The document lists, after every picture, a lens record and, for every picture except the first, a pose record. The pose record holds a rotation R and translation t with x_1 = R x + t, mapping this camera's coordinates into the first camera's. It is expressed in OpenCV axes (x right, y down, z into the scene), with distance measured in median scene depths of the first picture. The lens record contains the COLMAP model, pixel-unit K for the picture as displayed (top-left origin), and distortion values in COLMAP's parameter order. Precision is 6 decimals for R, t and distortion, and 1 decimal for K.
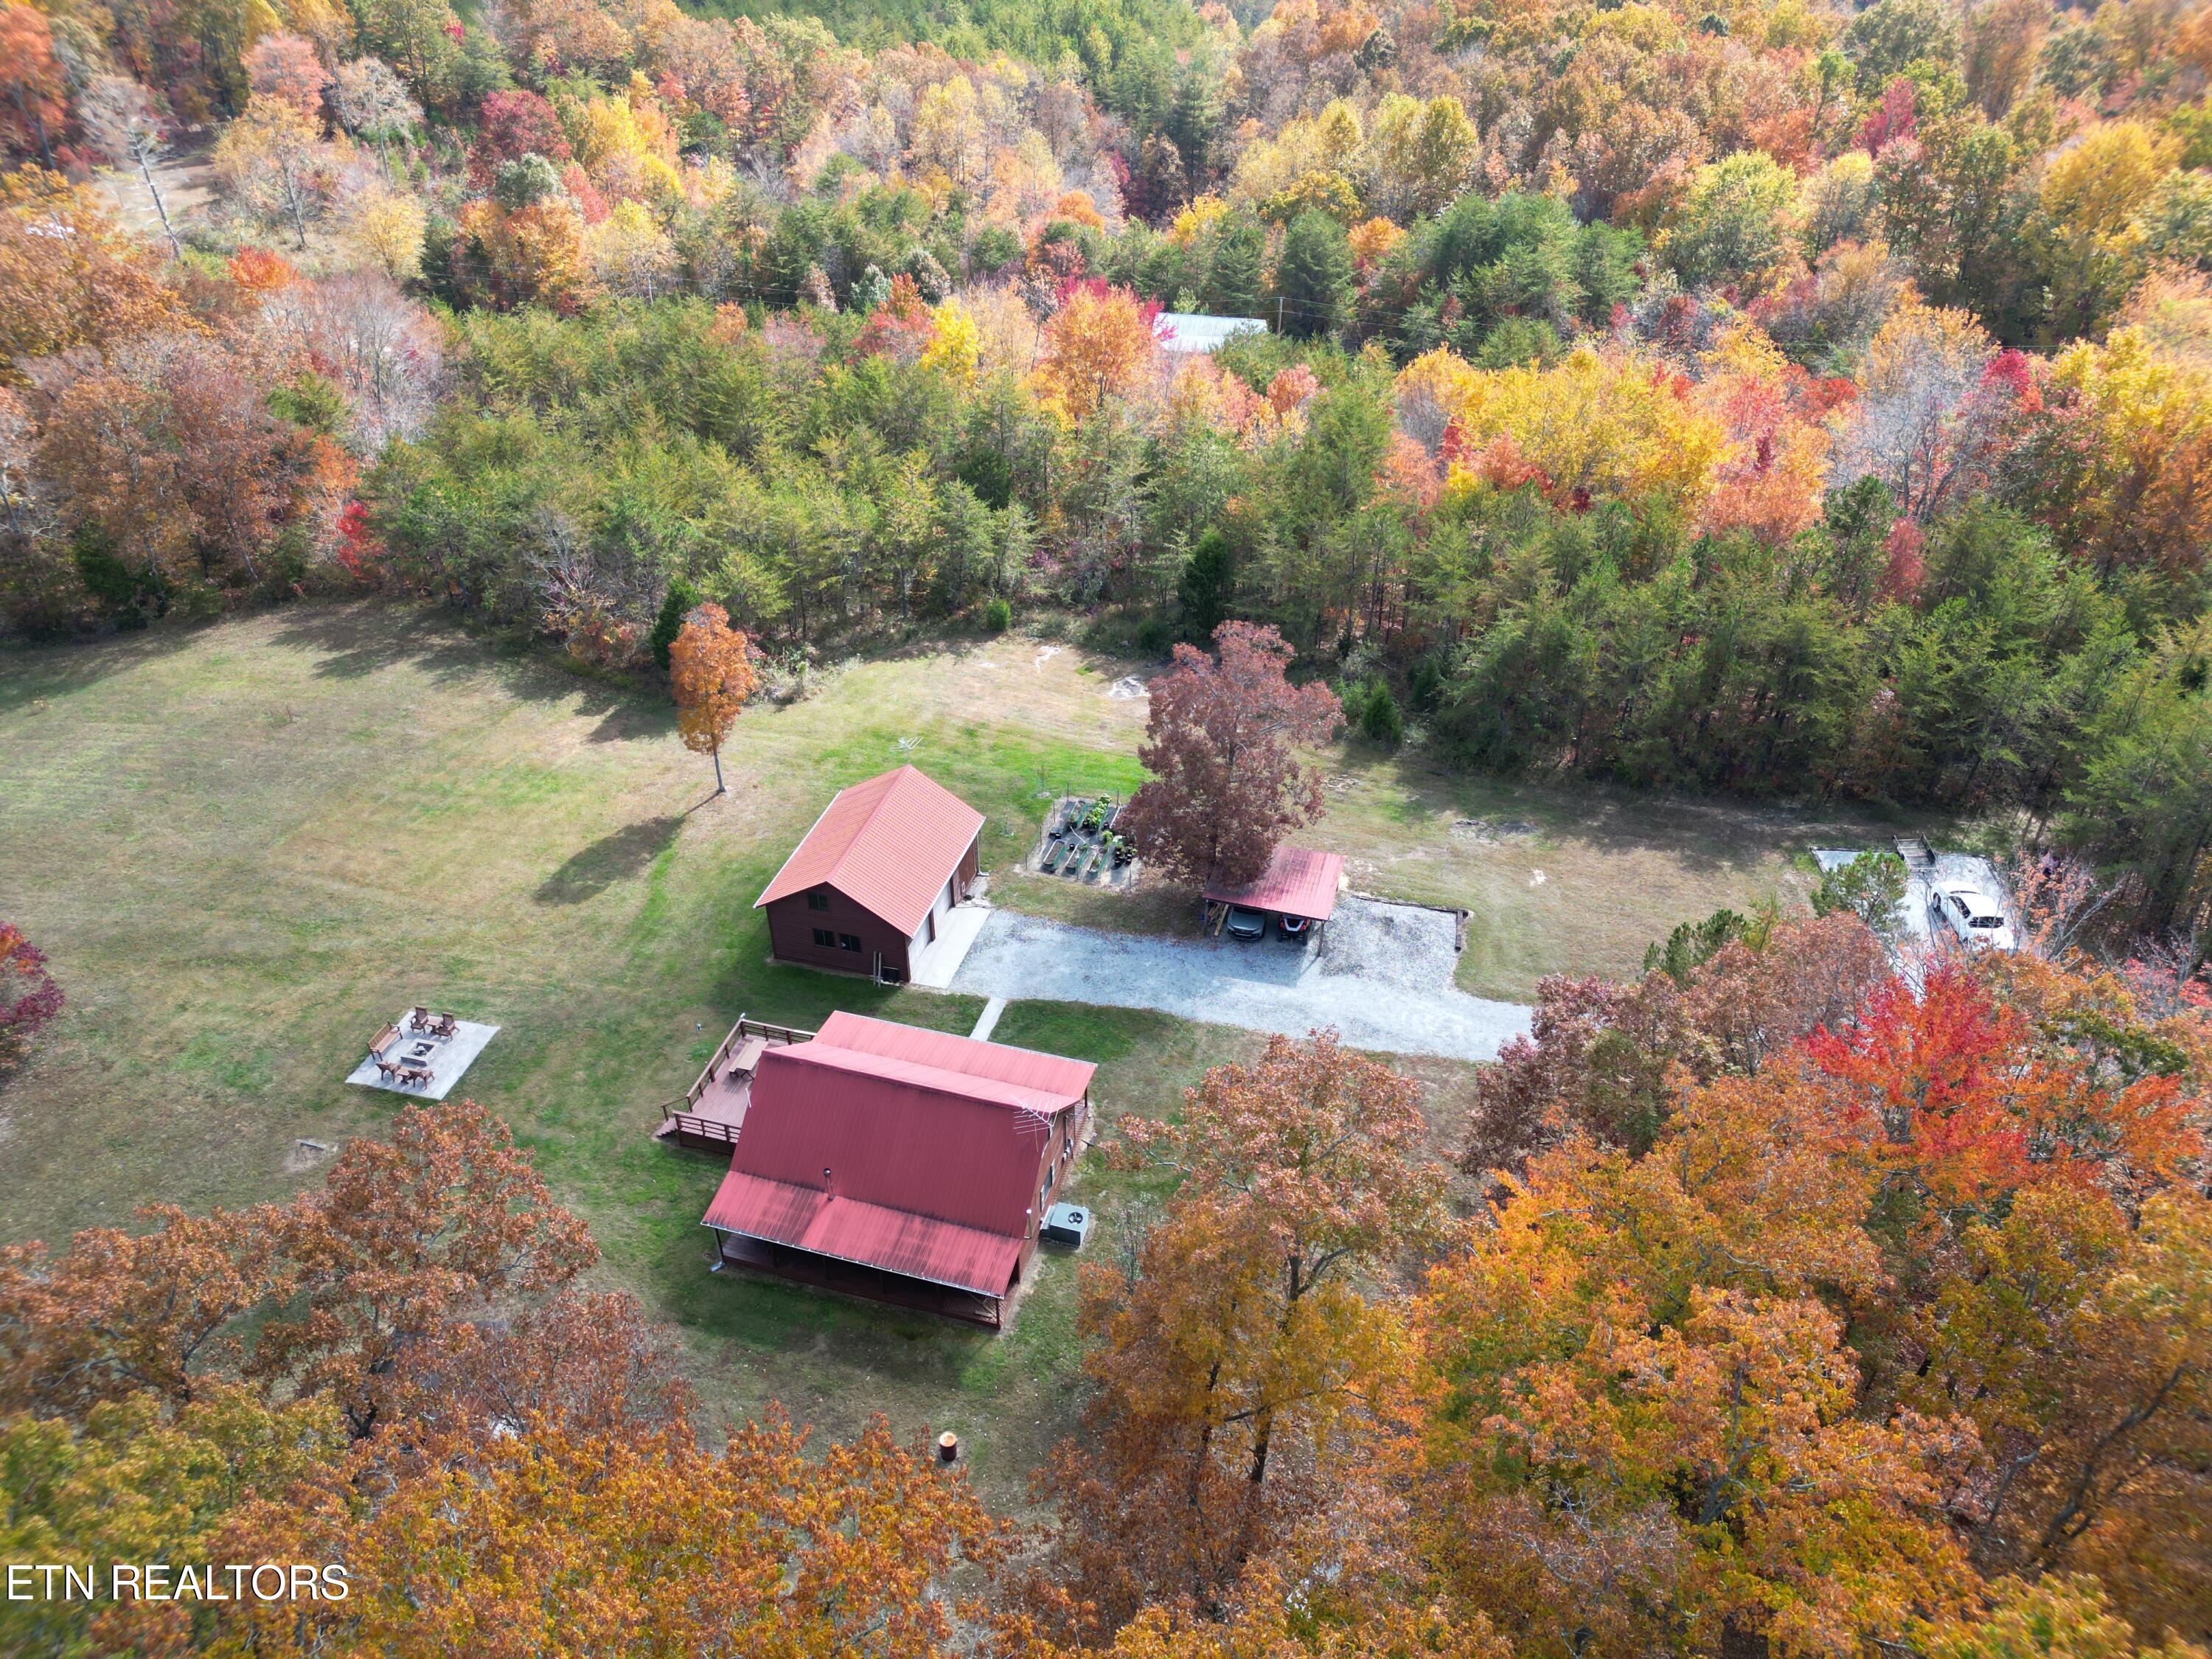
lens RADIAL K [[1541.2, 0, 1106.0], [0, 1541.2, 829.5], [0, 0, 1]] dist [0.092095, -0.096039]
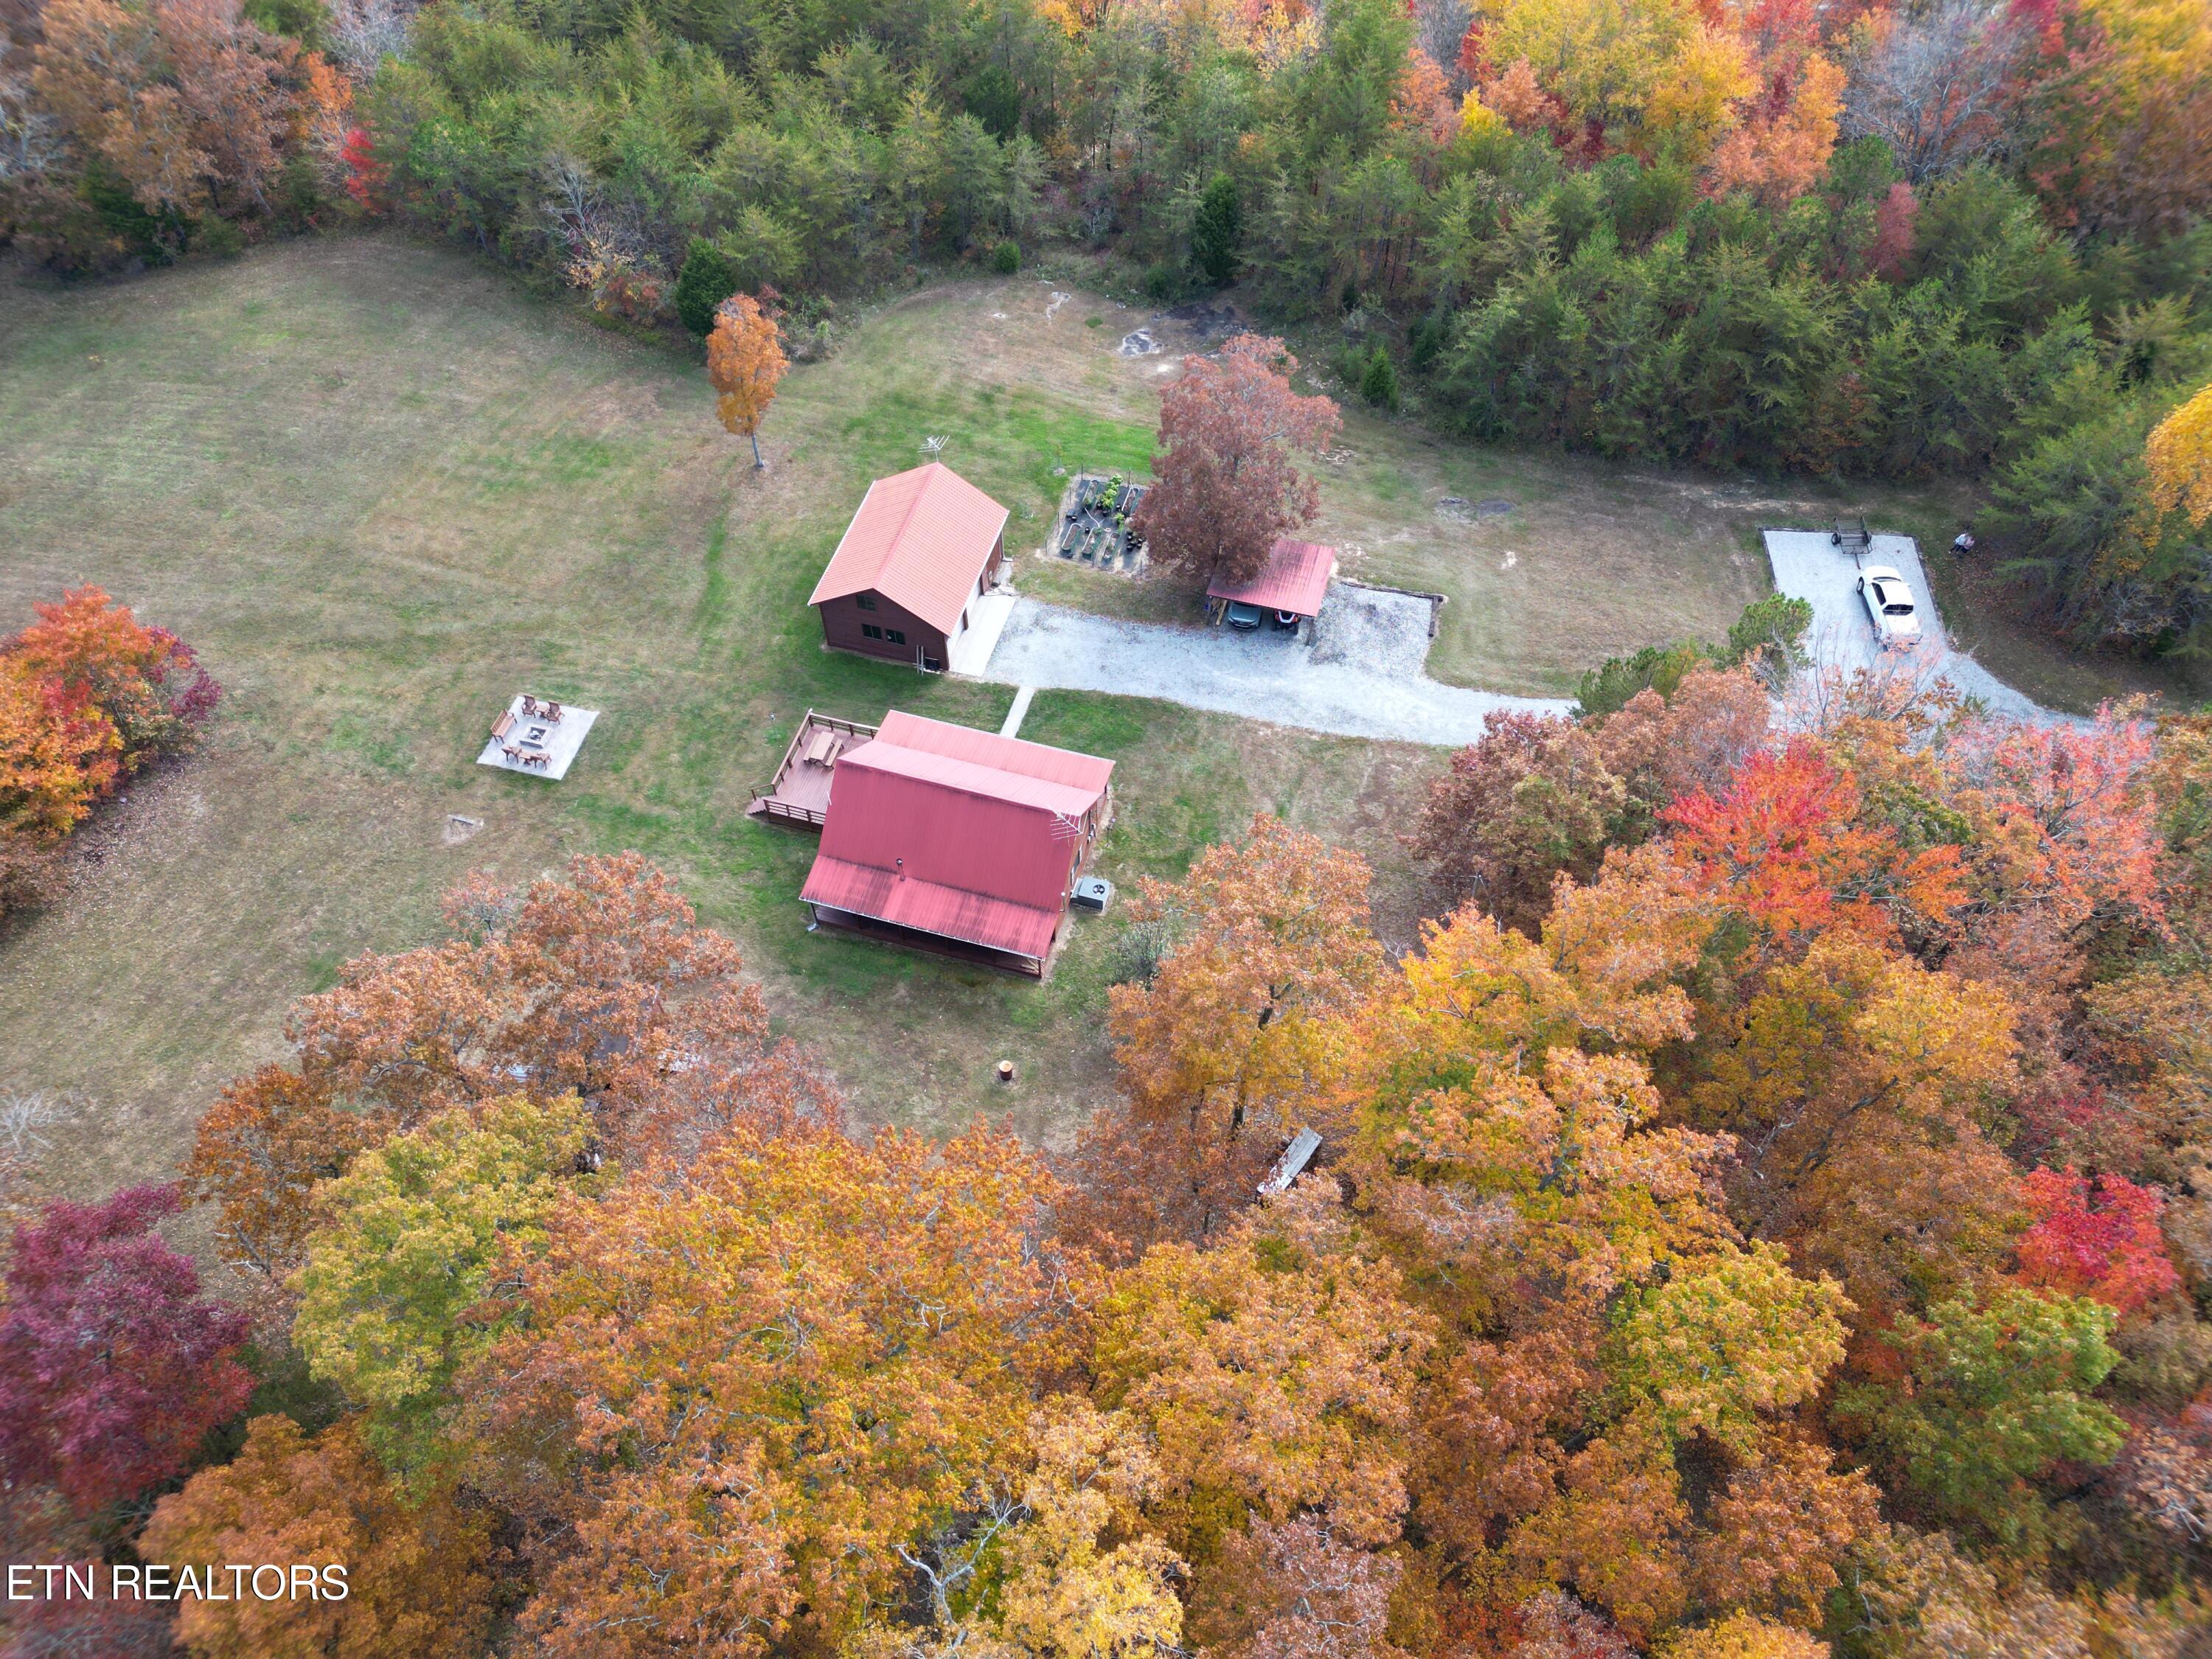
lens RADIAL K [[1541.2, 0, 1106.0], [0, 1541.2, 829.5], [0, 0, 1]] dist [0.092095, -0.096039]
pose [[0.999972, 0.001507, 0.007367, -0.018231], [-0.003678, 0.952532, 0.304417, -0.132093], [-0.006558, -0.304435, 0.952511, -0.120219]]
